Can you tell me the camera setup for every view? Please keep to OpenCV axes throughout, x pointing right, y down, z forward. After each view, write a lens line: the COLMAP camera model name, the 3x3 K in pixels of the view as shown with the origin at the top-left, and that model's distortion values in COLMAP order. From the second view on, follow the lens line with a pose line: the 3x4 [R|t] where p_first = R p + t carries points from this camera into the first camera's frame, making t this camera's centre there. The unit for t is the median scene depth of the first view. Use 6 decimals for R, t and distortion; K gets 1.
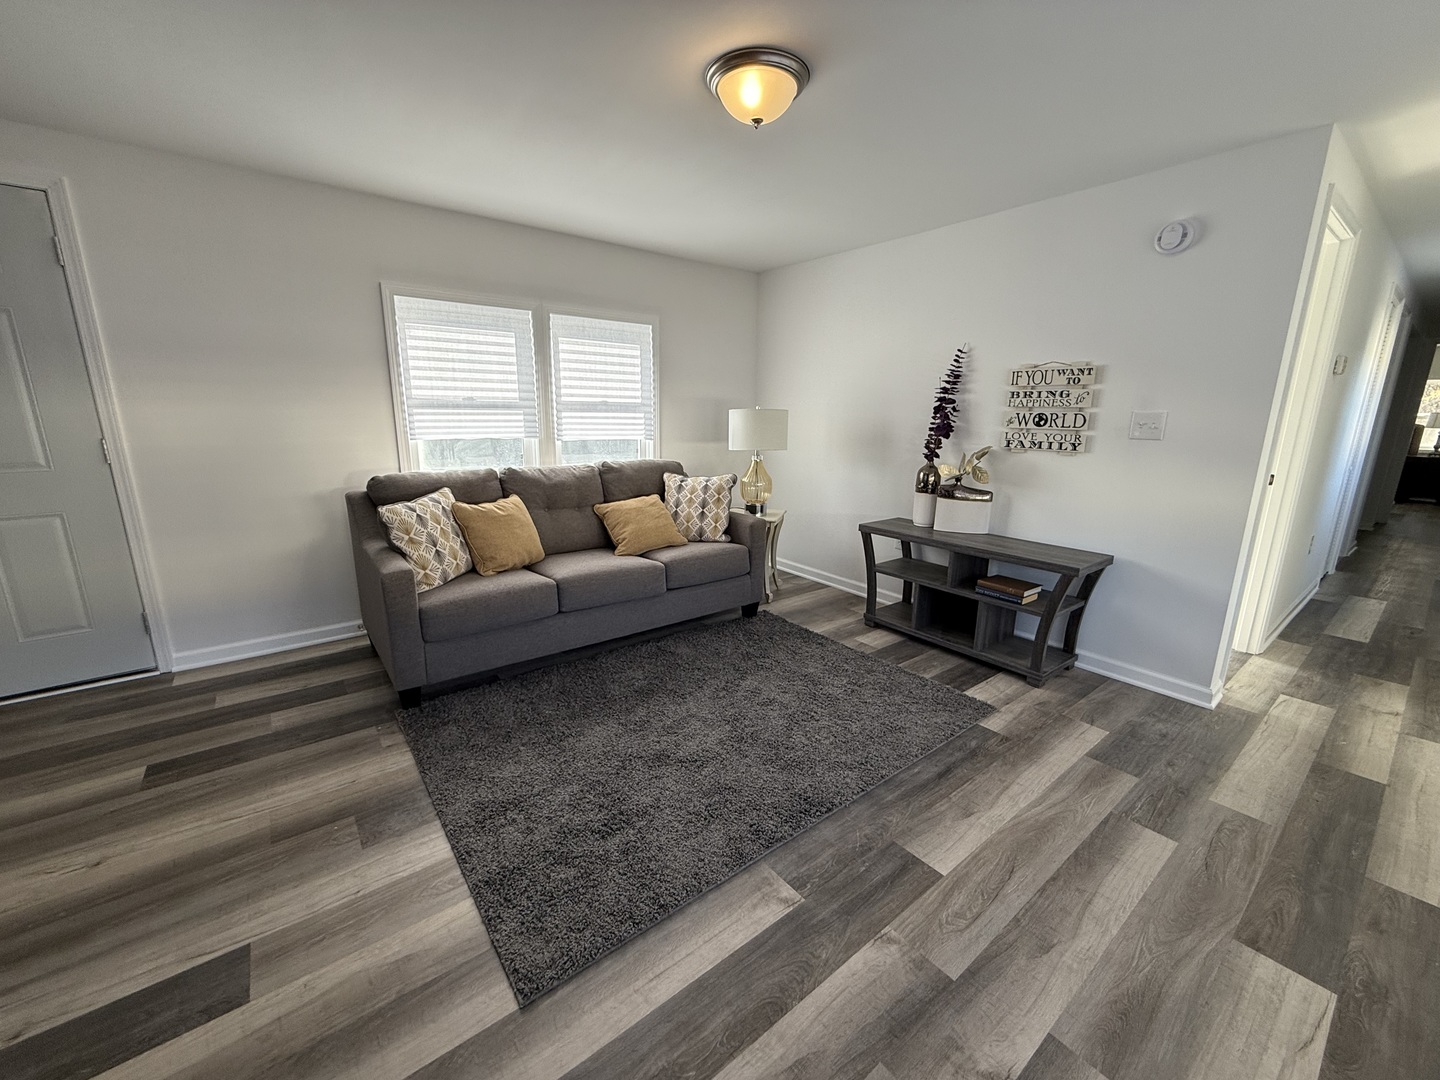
lens RADIAL K [[576.6, 0, 712.1], [0, 576.6, 538.2], [0, 0, 1]] dist [-0.004818, 0.001962]
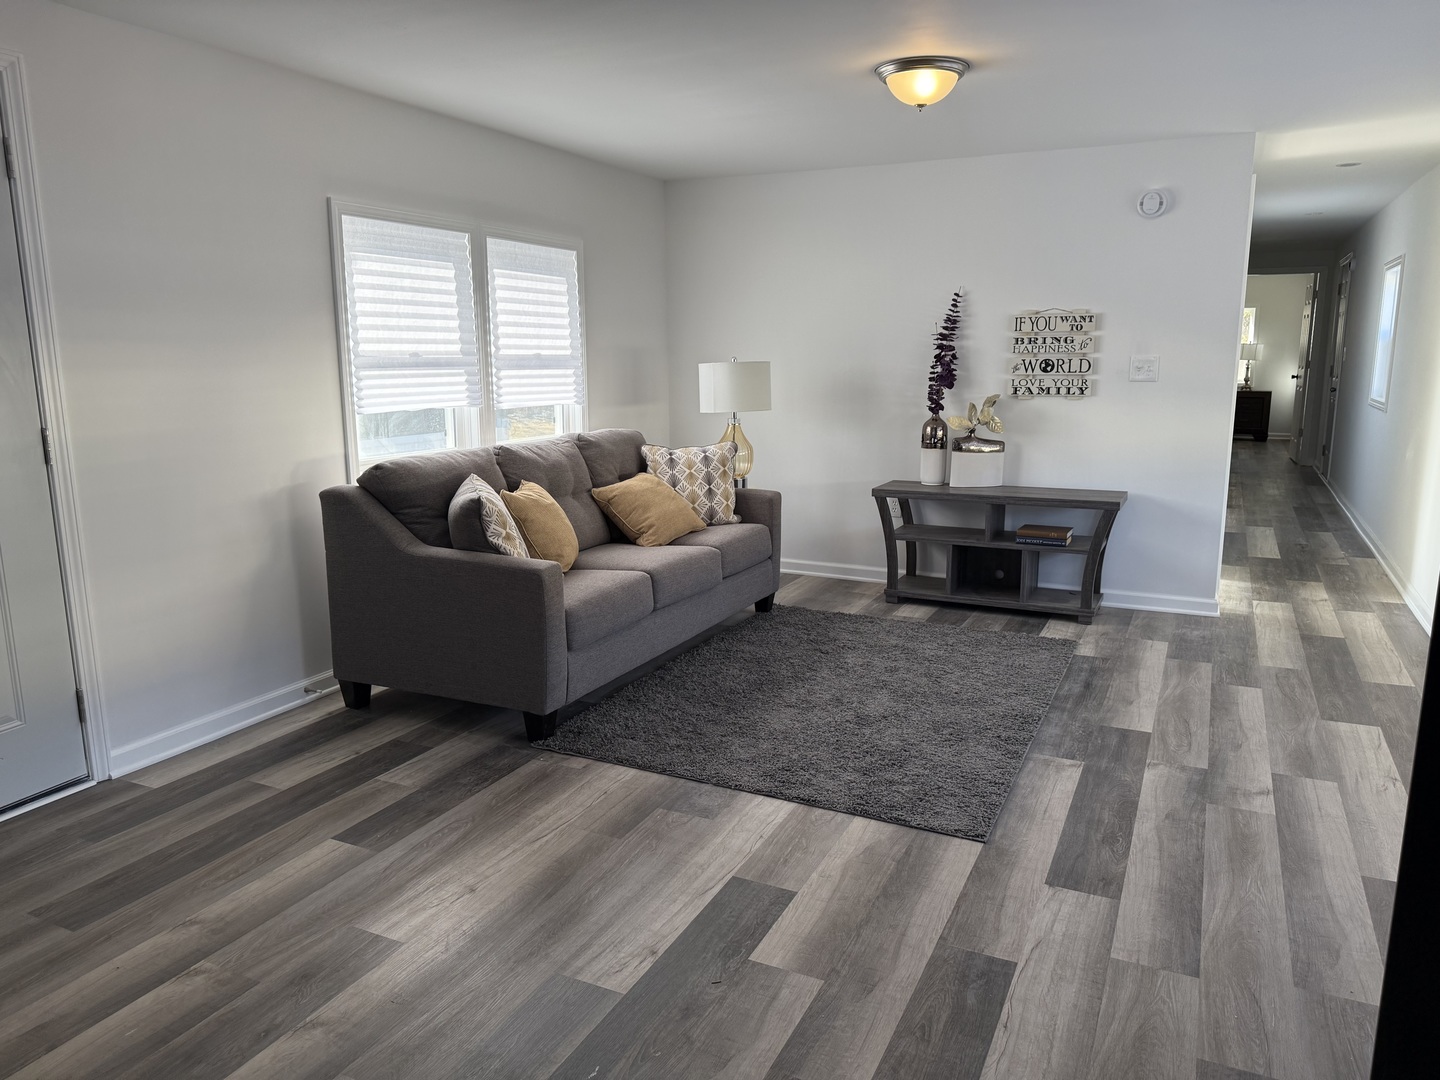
lens RADIAL K [[1020.6, 0, 717.5], [0, 1020.6, 537.7], [0, 0, 1]] dist [0.041984, -0.053136]
pose [[0.895031, -0.096609, 0.435415, -0.790108], [0.112660, 0.993571, -0.011129, 0.049915], [-0.431541, 0.059014, 0.900161, -0.361092]]
